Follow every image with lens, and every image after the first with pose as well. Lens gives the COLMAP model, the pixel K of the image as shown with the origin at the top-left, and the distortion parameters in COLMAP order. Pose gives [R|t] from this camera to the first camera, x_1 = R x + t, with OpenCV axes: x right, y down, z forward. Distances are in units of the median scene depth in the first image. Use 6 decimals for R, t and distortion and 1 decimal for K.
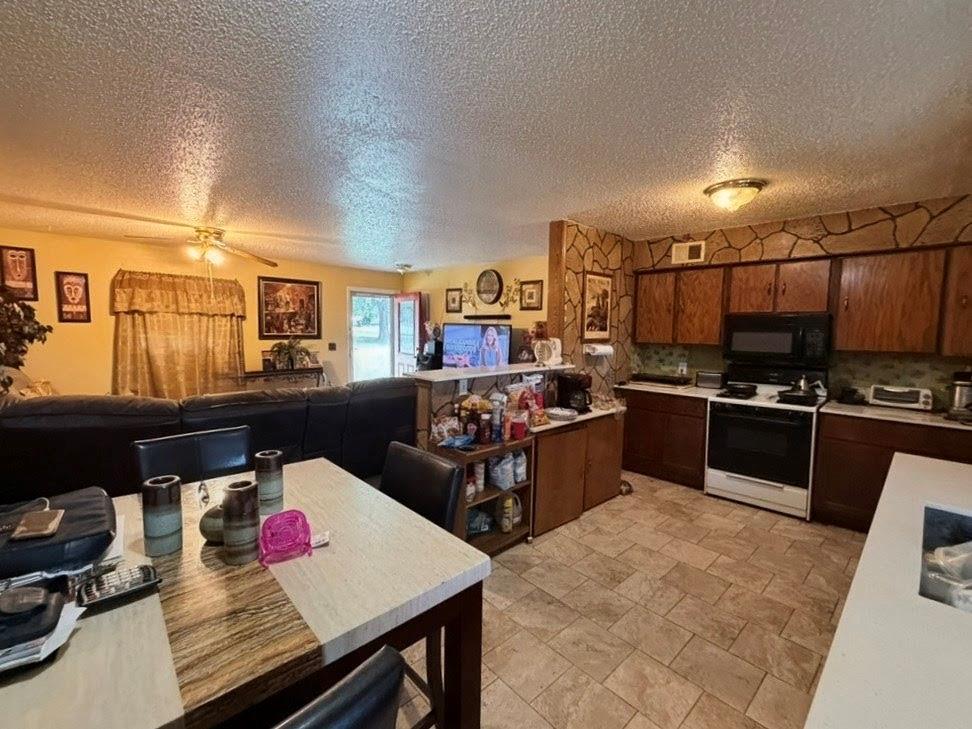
lens RADIAL K [[422.1, 0, 486.0], [0, 422.1, 364.5], [0, 0, 1]] dist [-0.001219, -0.000248]
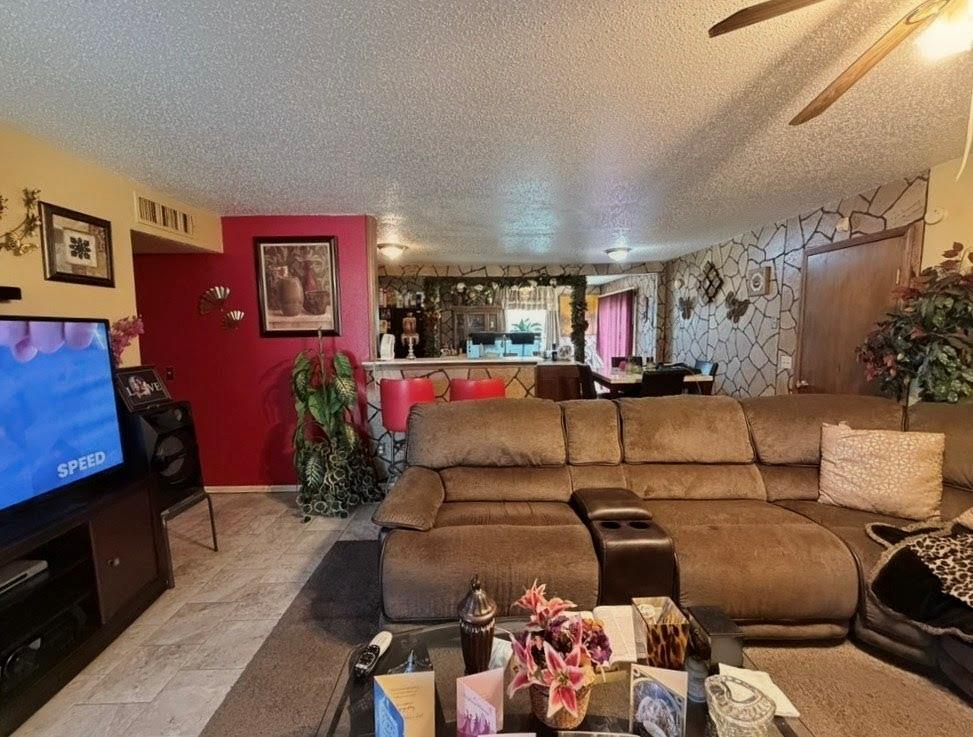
lens RADIAL K [[409.6, 0, 486.5], [0, 409.6, 368.5], [0, 0, 1]] dist [0.000172, 0.000251]
pose [[-0.740805, -0.076609, 0.667337, -0.697171], [0.058329, 0.982386, 0.177527, -0.140305], [-0.669183, 0.170438, -0.723288, 1.546396]]
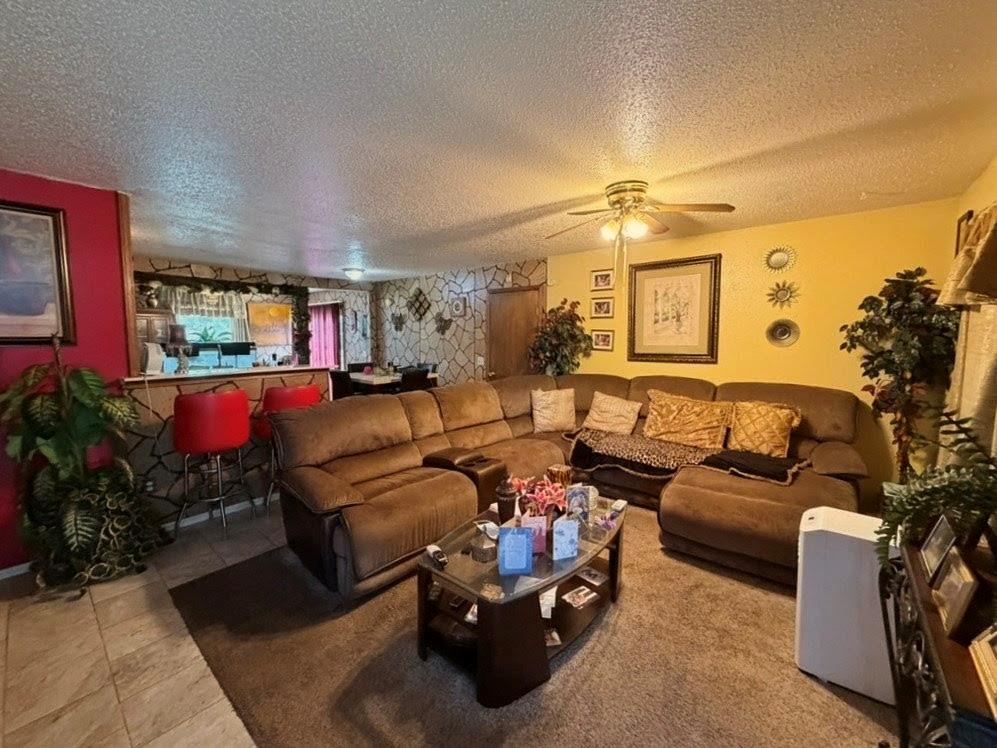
lens RADIAL K [[408.6, 0, 498.5], [0, 408.6, 374.0], [0, 0, 1]] dist [-0.000349, 0.000063]
pose [[-0.992049, -0.006383, -0.125694, -0.439394], [-0.028852, 0.983649, 0.177769, -0.162163], [0.122504, 0.179982, -0.976012, 1.850308]]
